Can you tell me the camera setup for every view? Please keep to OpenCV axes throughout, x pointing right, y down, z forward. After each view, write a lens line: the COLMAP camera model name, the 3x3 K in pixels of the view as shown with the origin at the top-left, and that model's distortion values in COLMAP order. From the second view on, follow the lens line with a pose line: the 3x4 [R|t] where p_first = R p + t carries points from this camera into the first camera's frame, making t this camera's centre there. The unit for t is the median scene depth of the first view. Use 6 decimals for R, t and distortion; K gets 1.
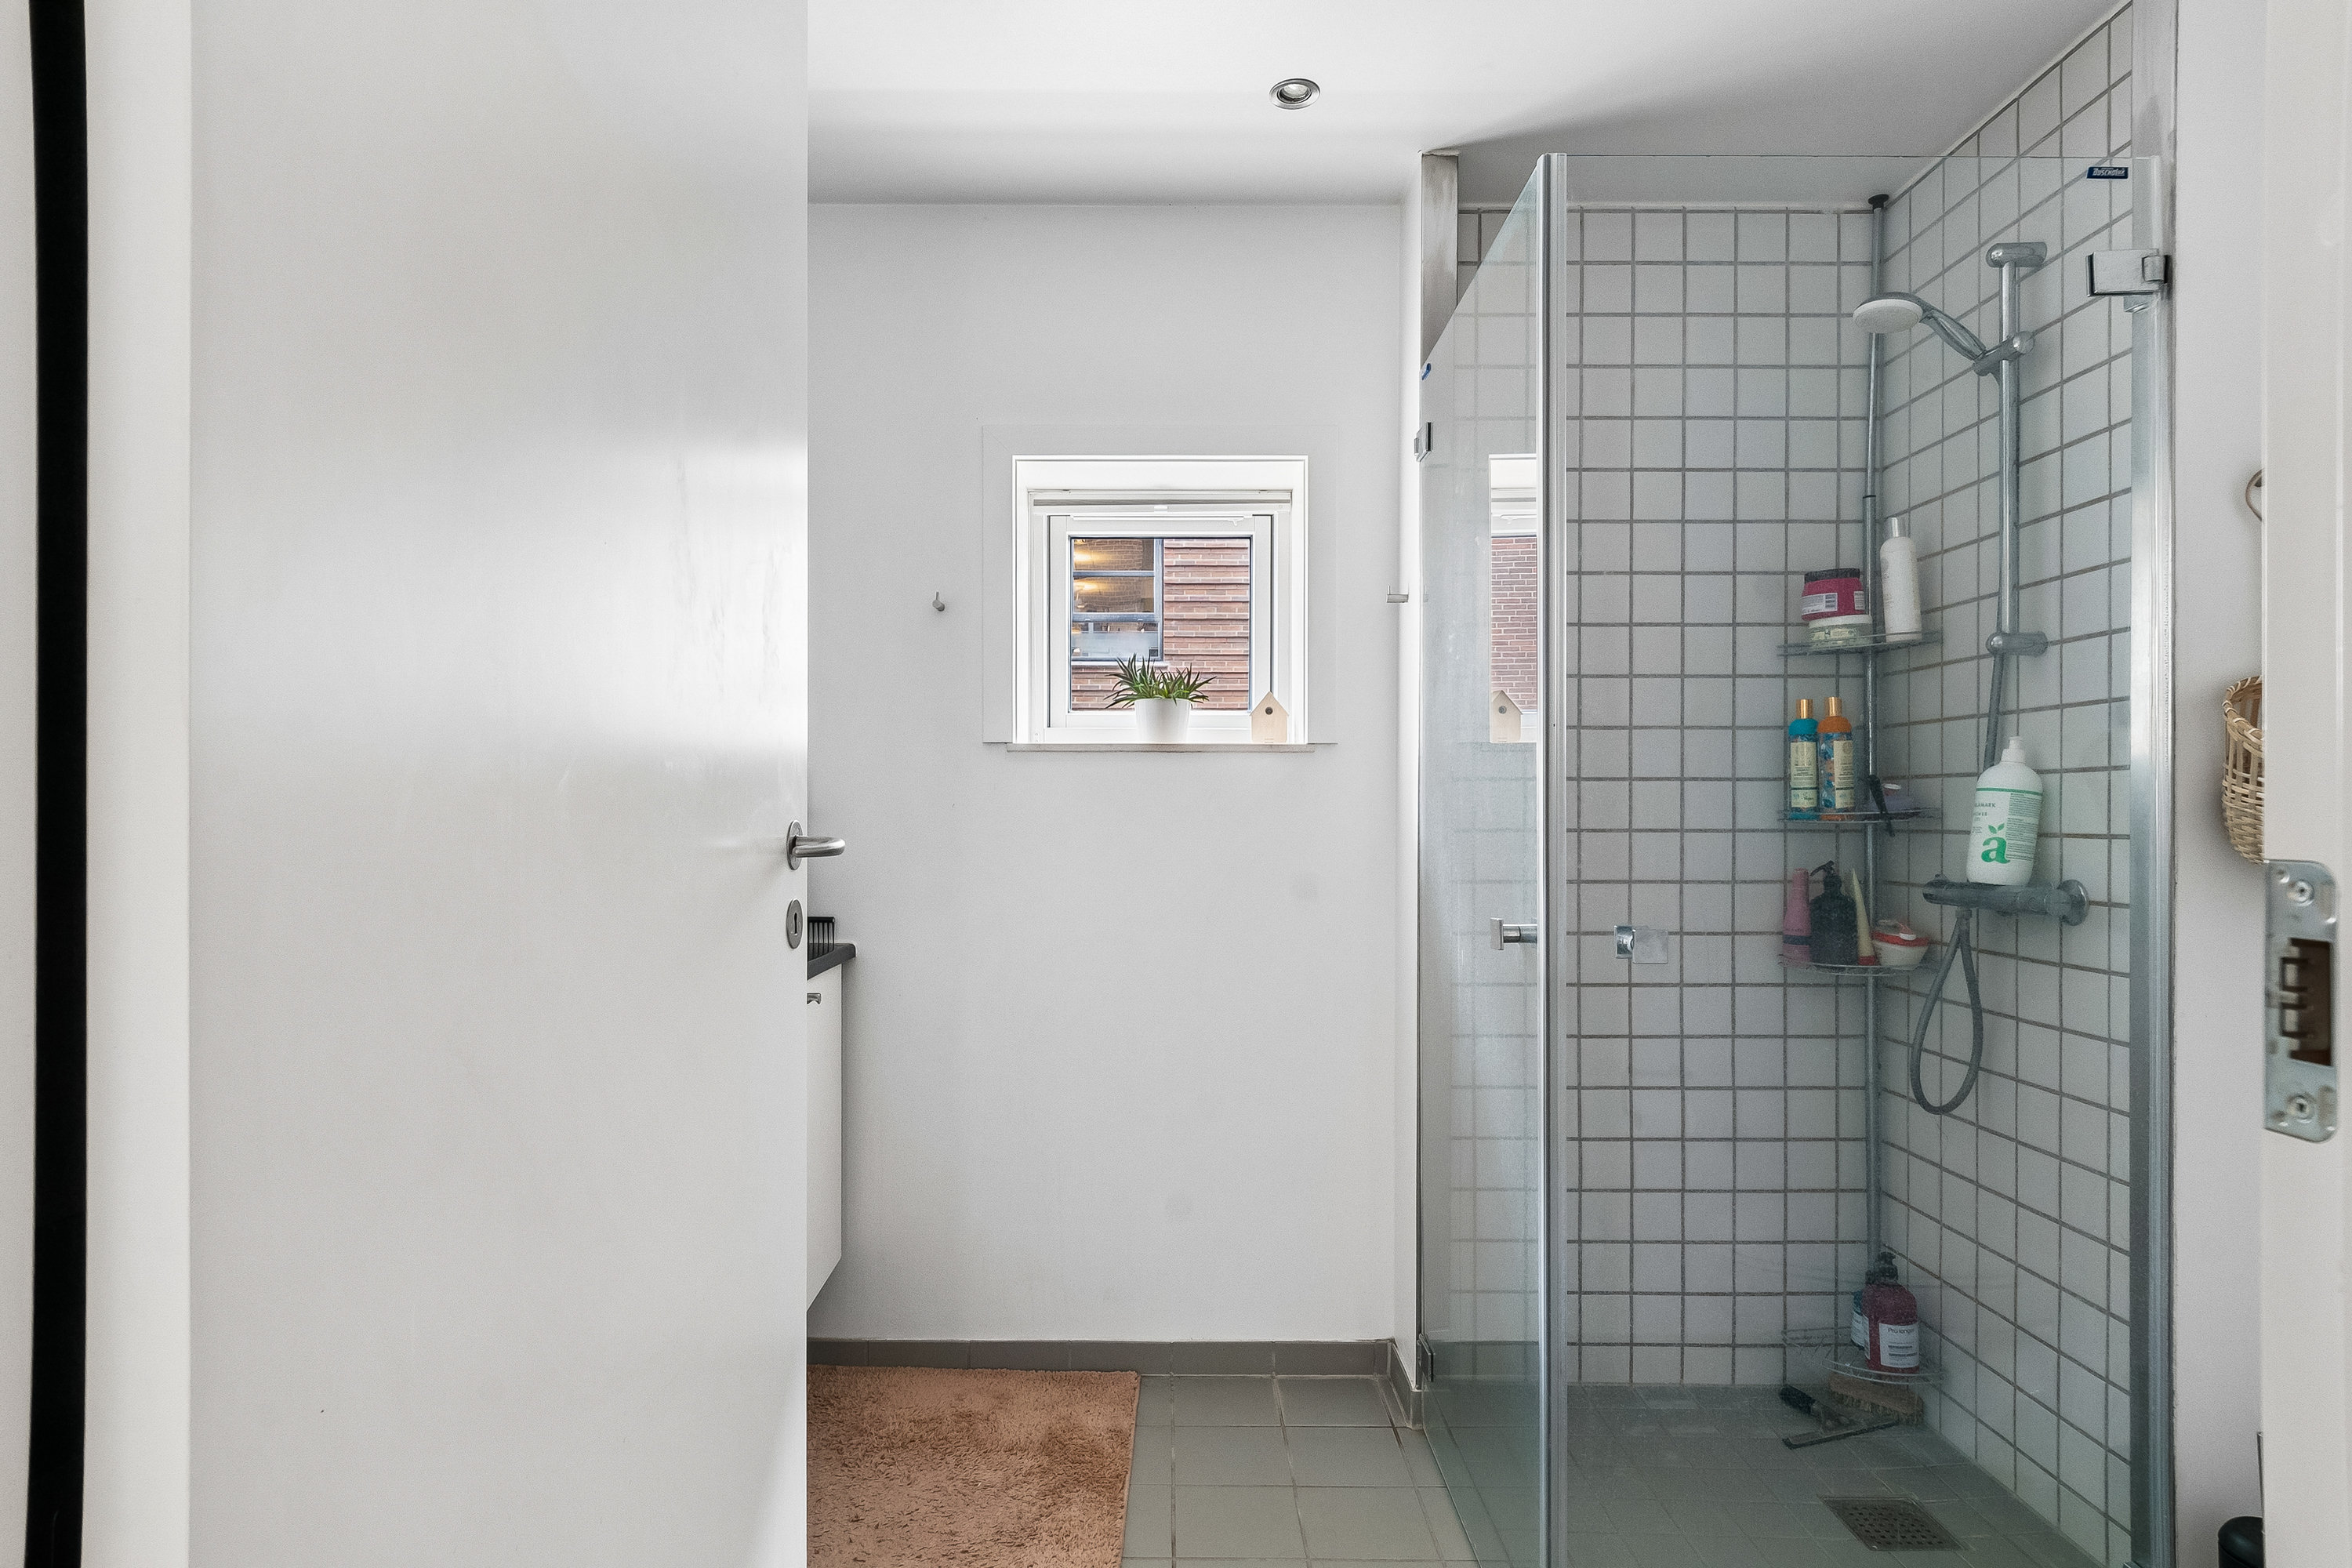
lens RADIAL K [[1261.4, 0, 1189.1], [0, 1261.4, 797.8], [0, 0, 1]] dist [0.003780, -0.000468]
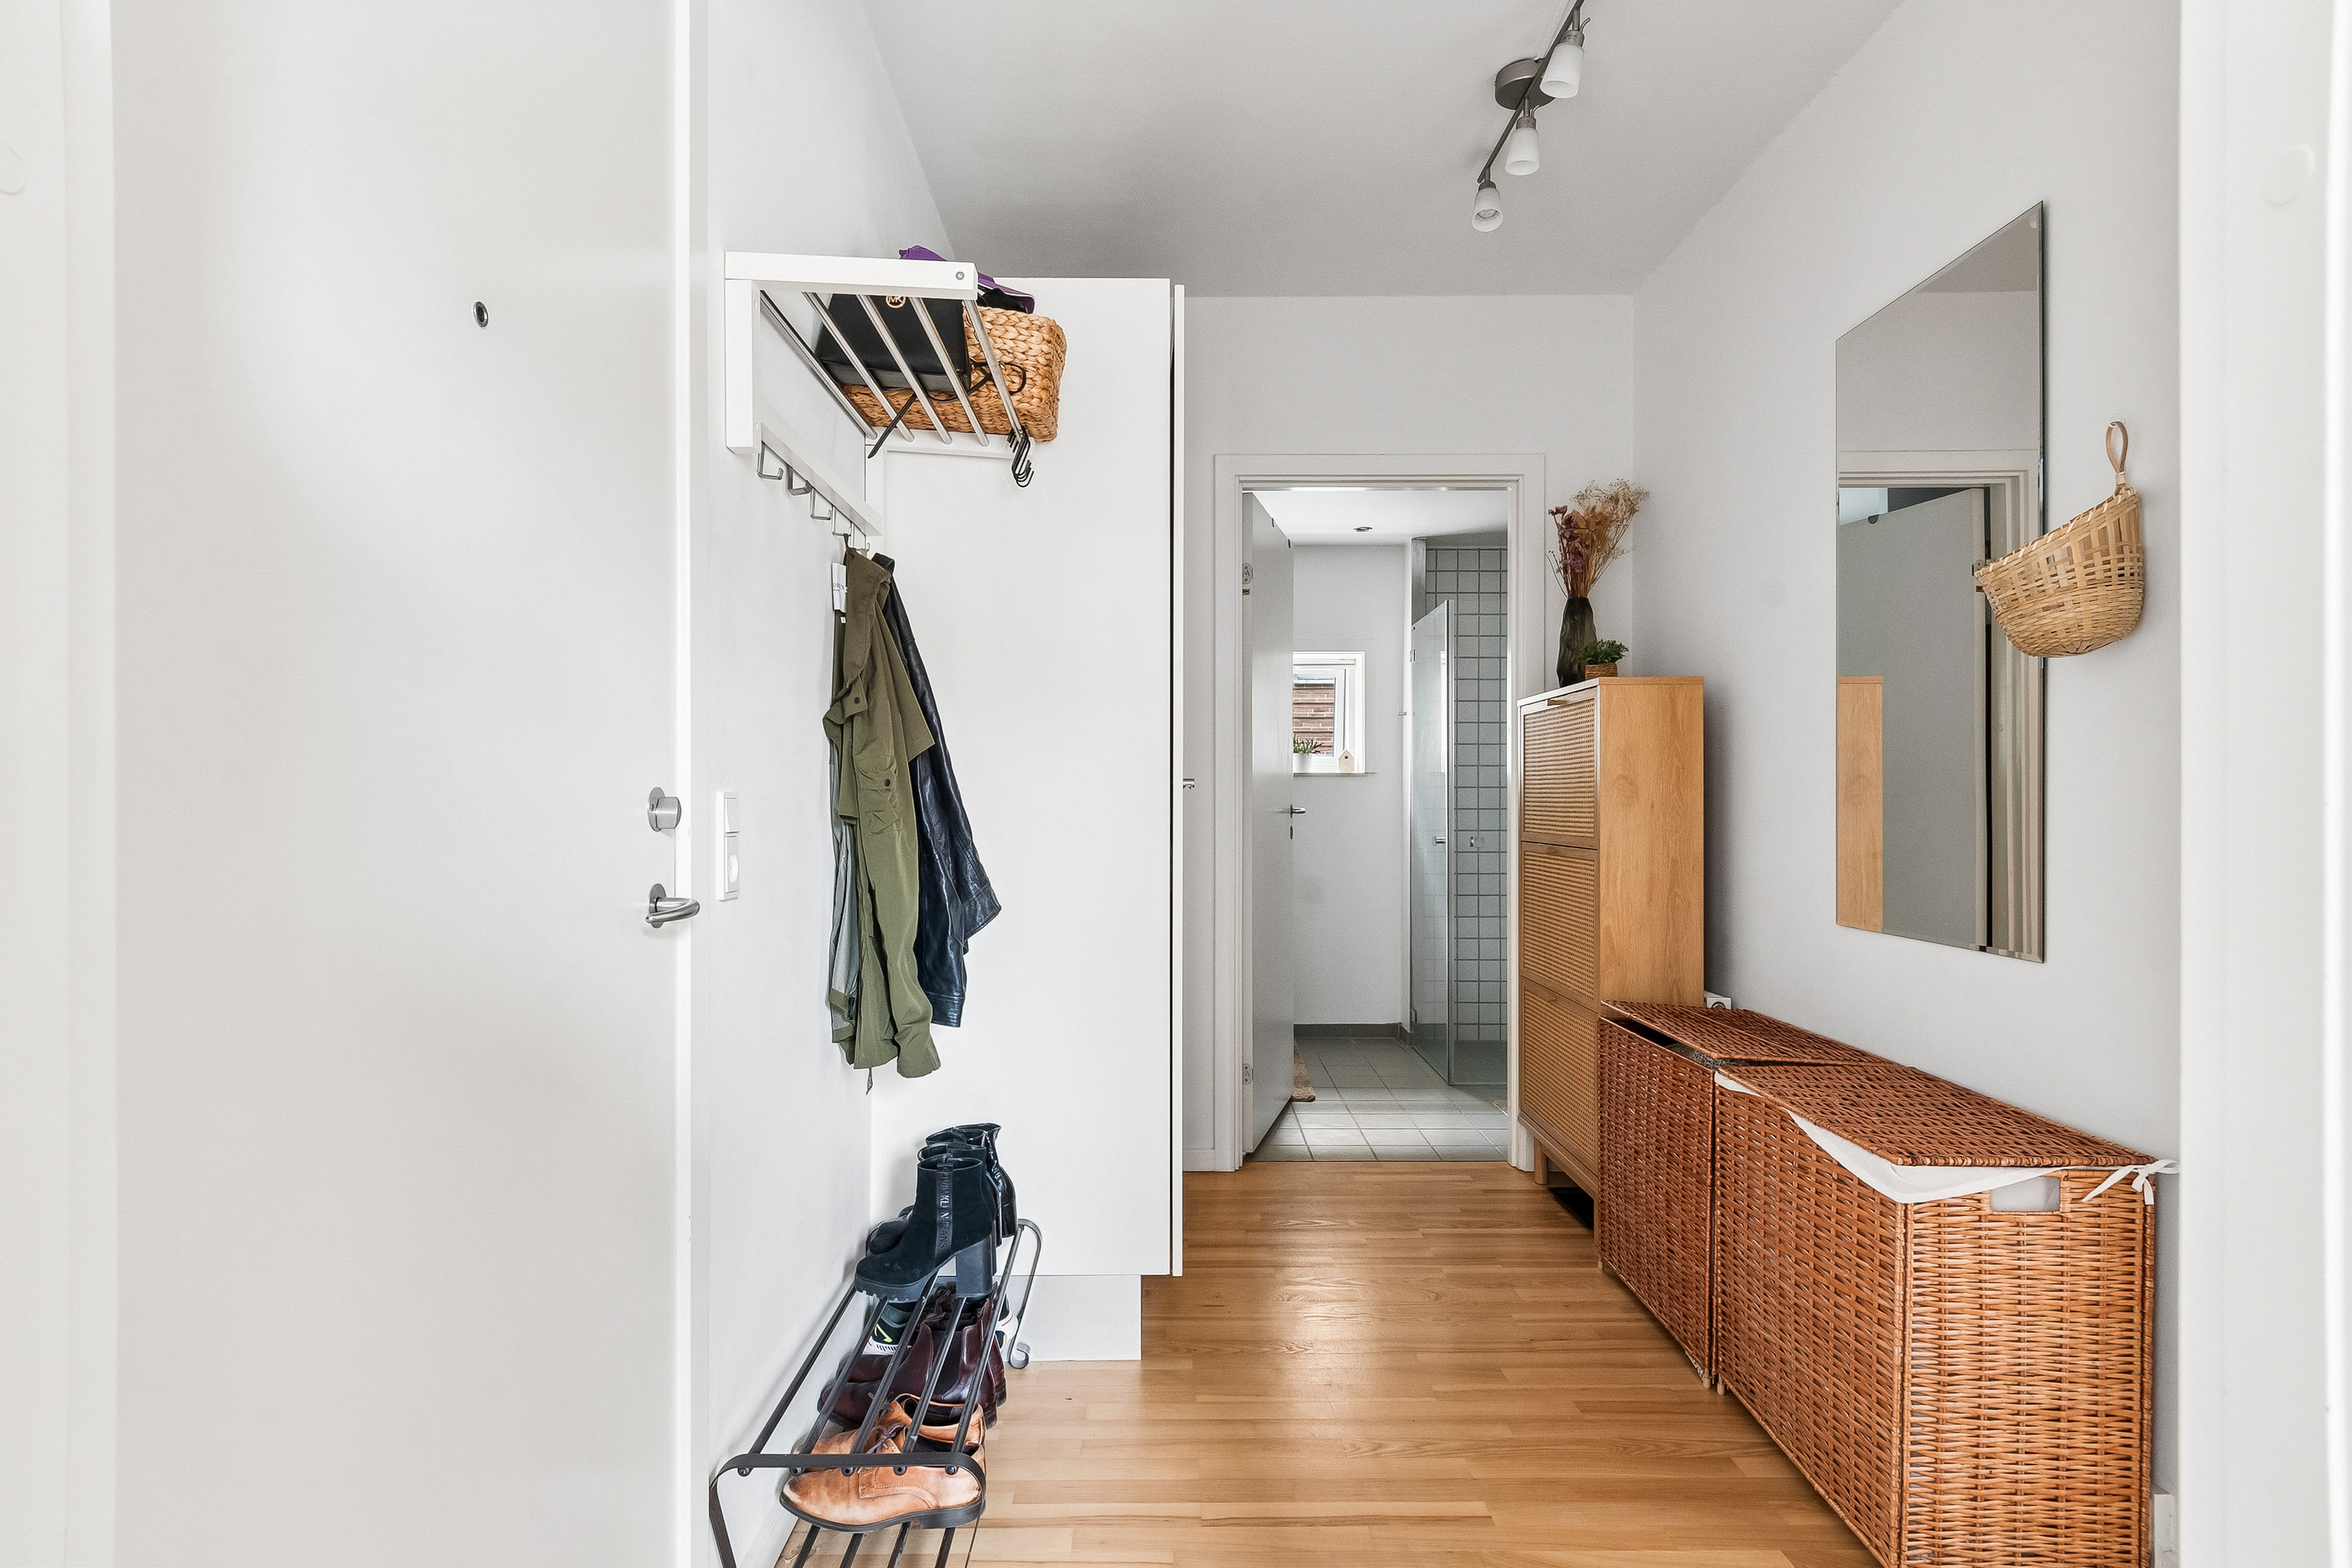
lens RADIAL K [[1261.4, 0, 1189.1], [0, 1261.4, 797.8], [0, 0, 1]] dist [0.003780, -0.000468]
pose [[0.999981, -0.004549, 0.004207, -0.253451], [0.004490, 0.999893, 0.013942, -0.031125], [-0.004270, -0.013922, 0.999894, -1.416878]]
